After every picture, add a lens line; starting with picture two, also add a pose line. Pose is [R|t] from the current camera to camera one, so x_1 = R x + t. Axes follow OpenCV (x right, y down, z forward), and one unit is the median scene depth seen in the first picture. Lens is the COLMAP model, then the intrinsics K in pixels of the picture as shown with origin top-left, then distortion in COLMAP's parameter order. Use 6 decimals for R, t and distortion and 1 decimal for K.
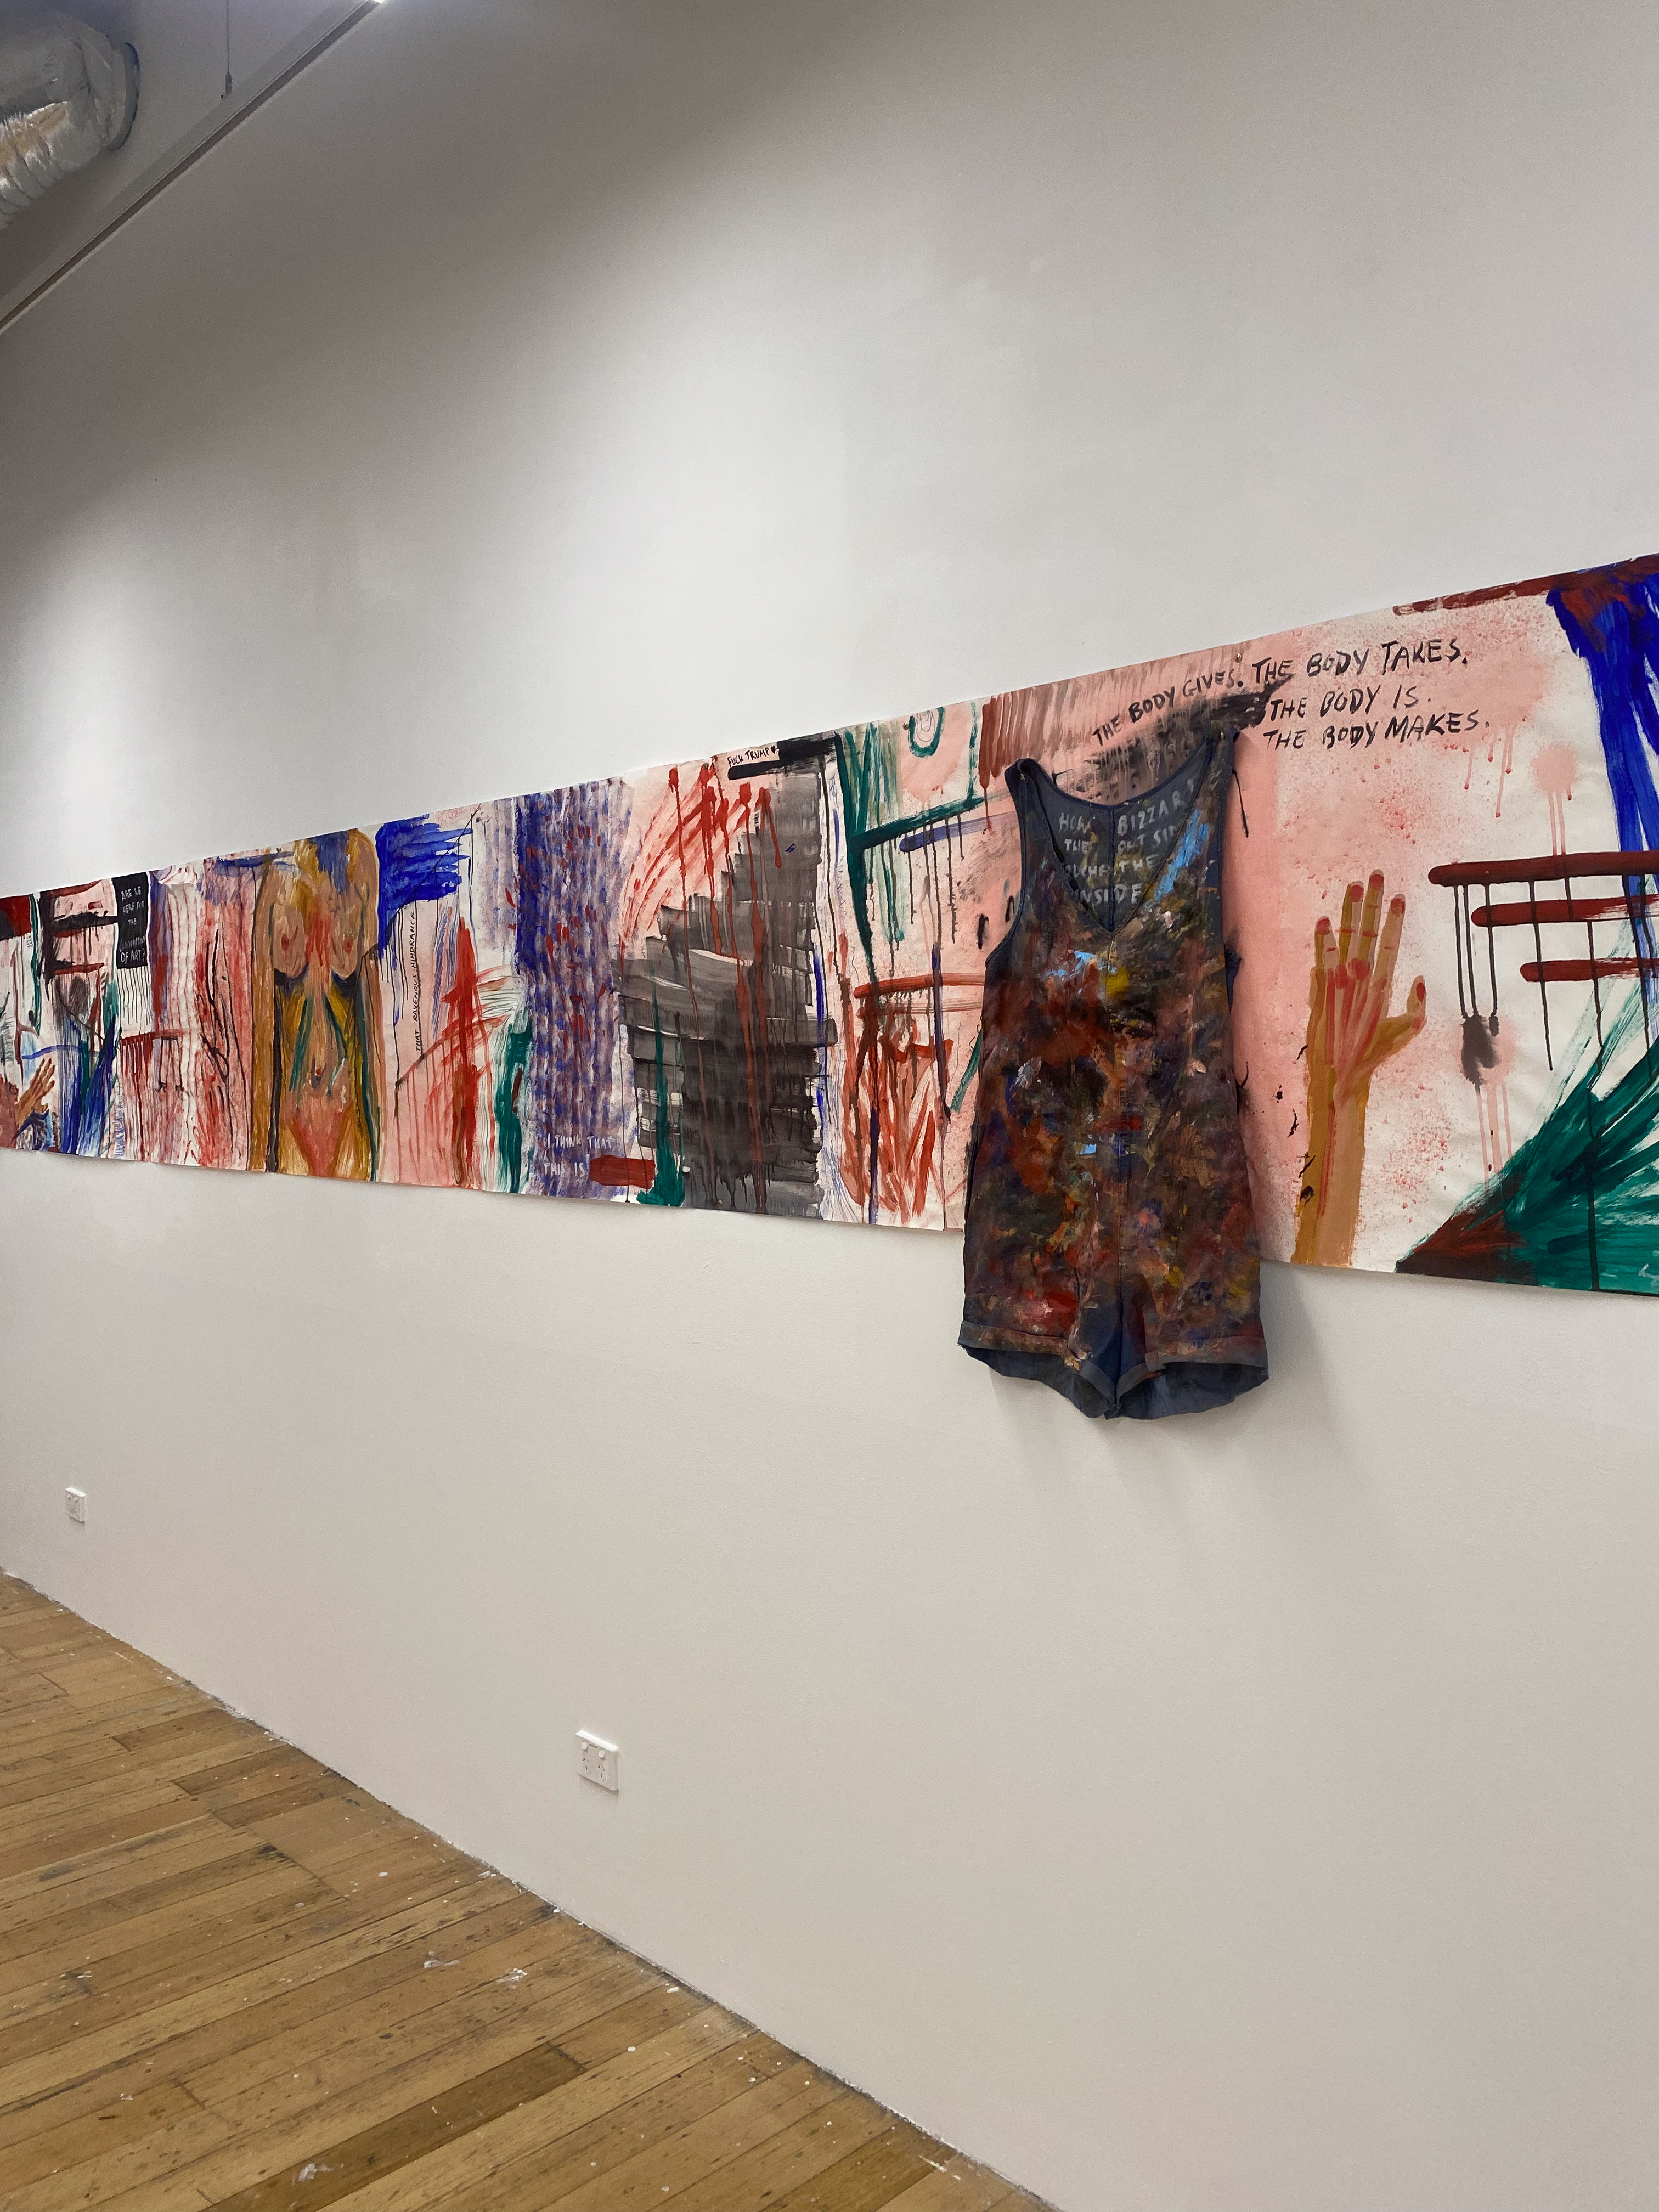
lens RADIAL K [[1704.6, 0, 821.8], [0, 1704.6, 1095.9], [0, 0, 1]] dist [0.053614, -0.039906]
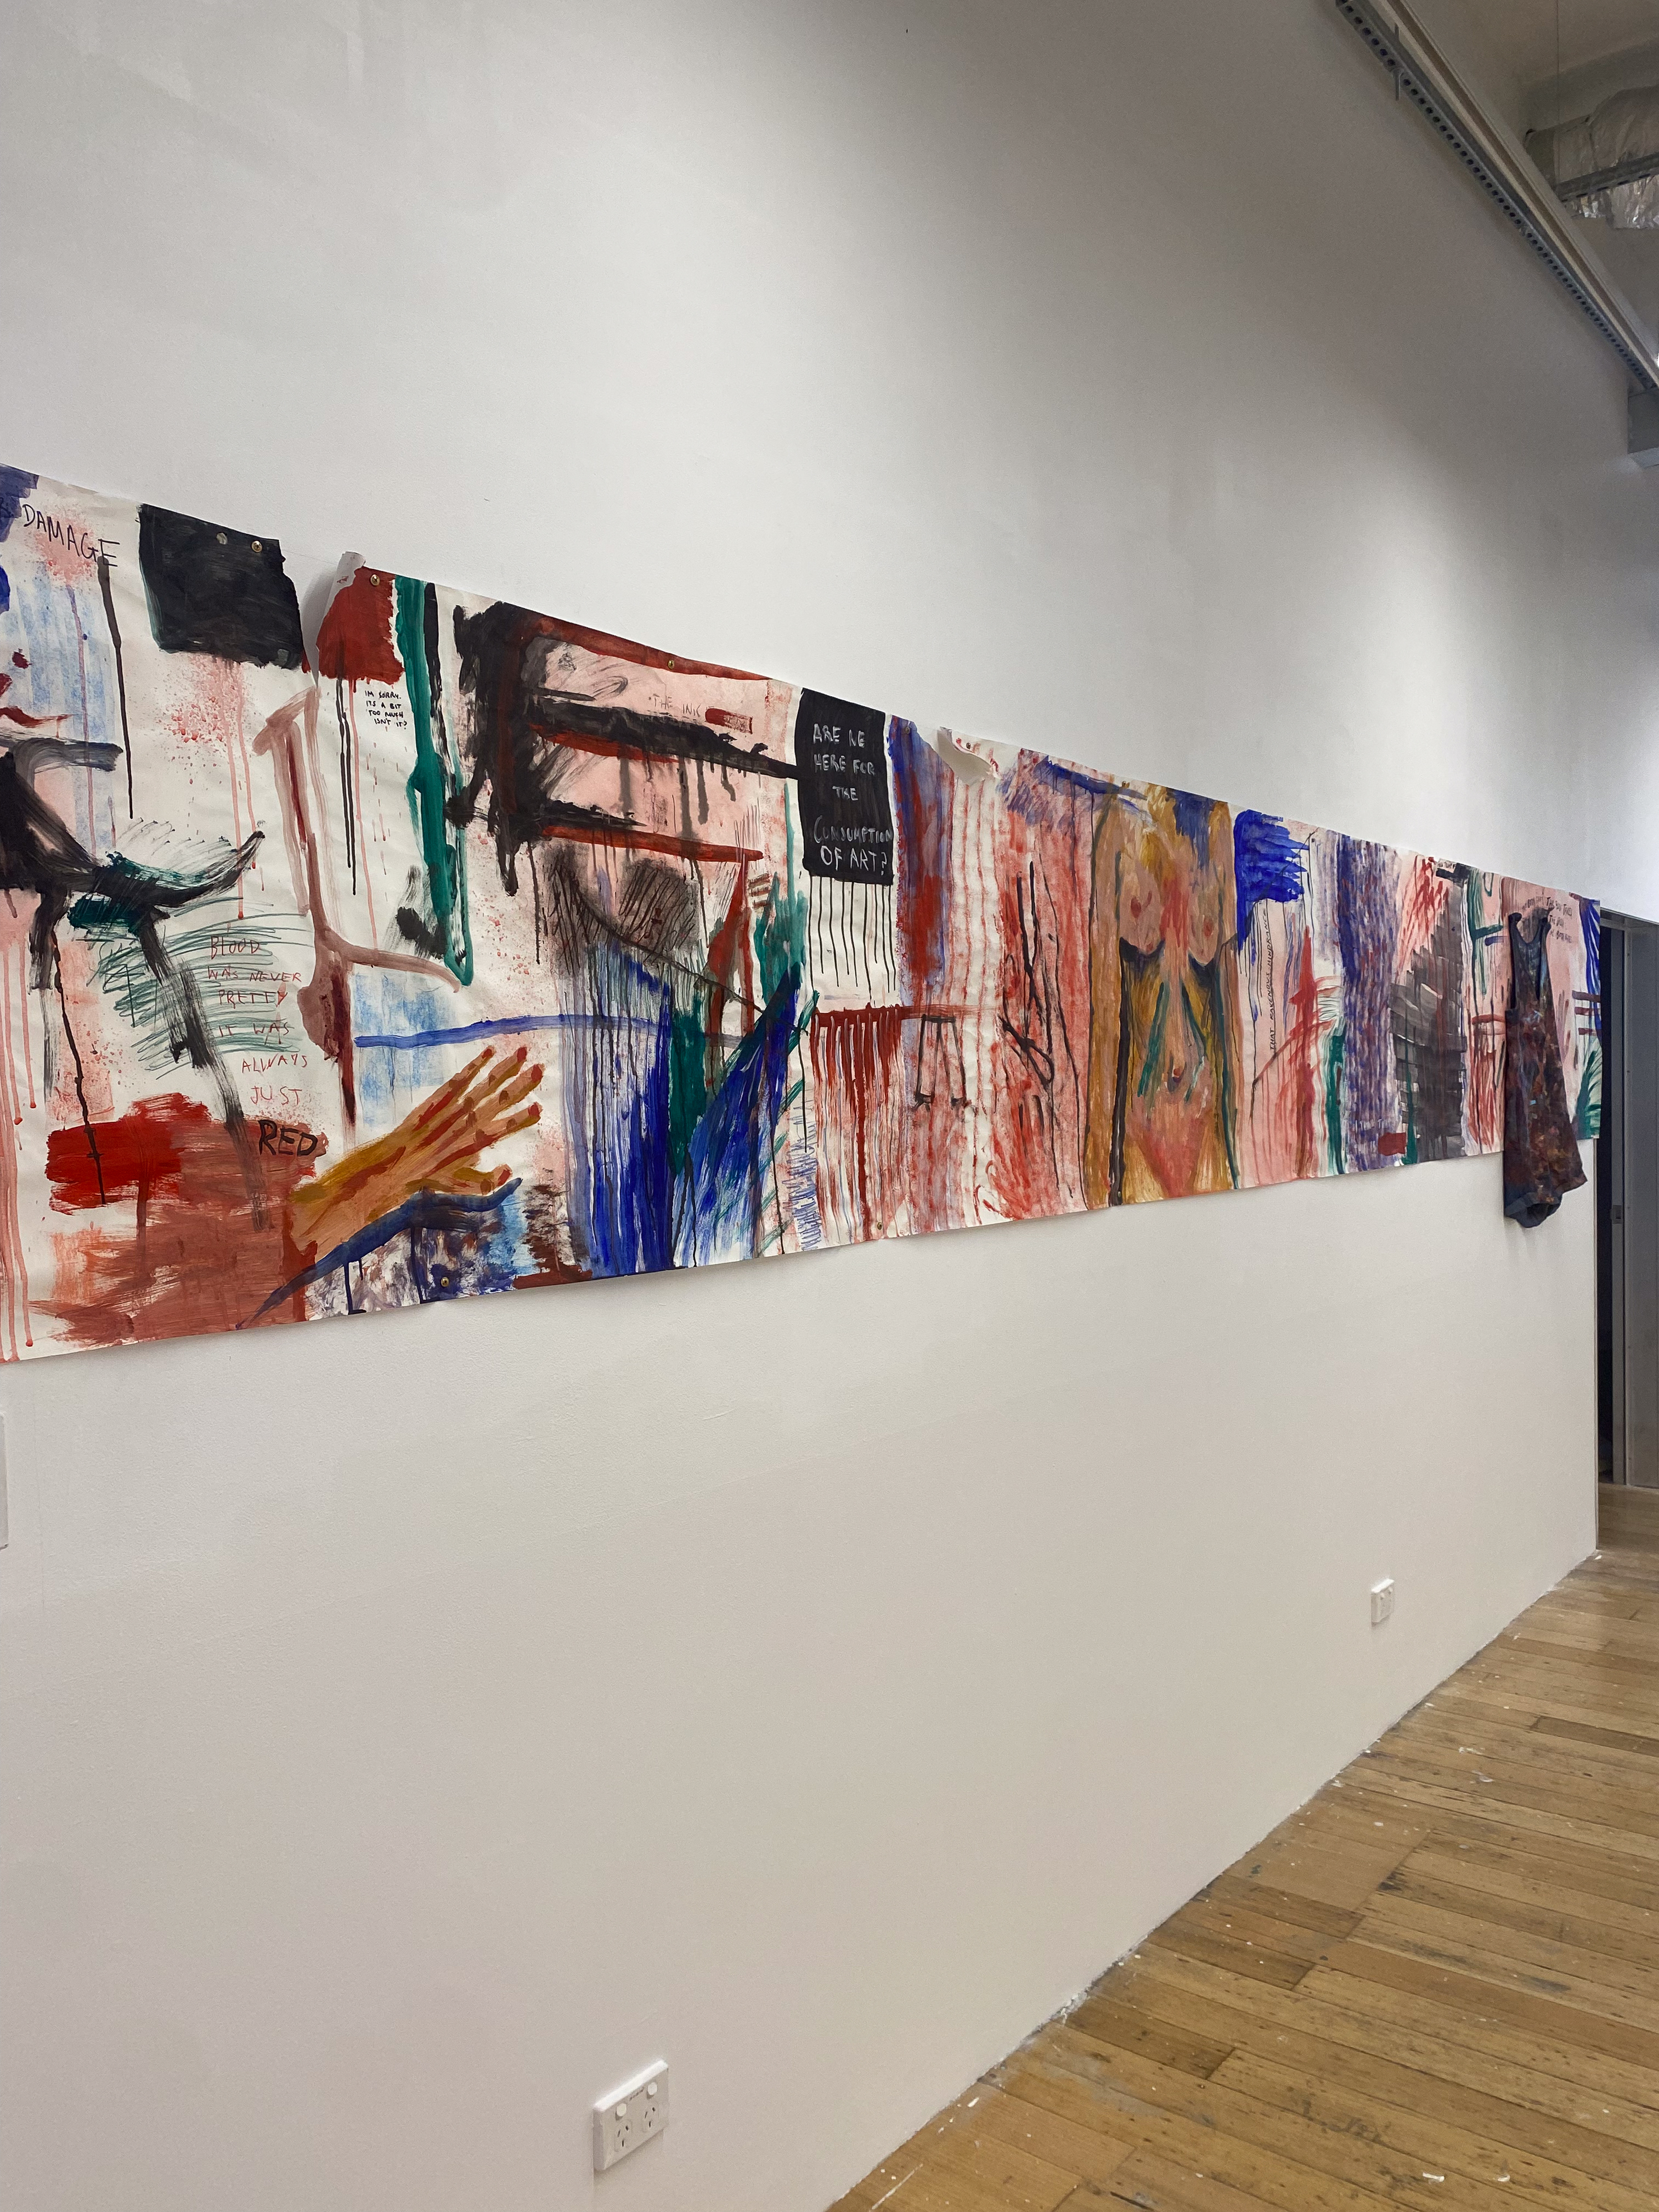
lens RADIAL K [[1704.6, 0, 819.9], [0, 1704.6, 1124.4], [0, 0, 1]] dist [0.053614, -0.039906]
pose [[-0.137953, -0.019972, 0.990237, -1.065684], [0.034716, 0.999085, 0.024987, -0.015001], [-0.989830, 0.037824, -0.137134, 1.252992]]
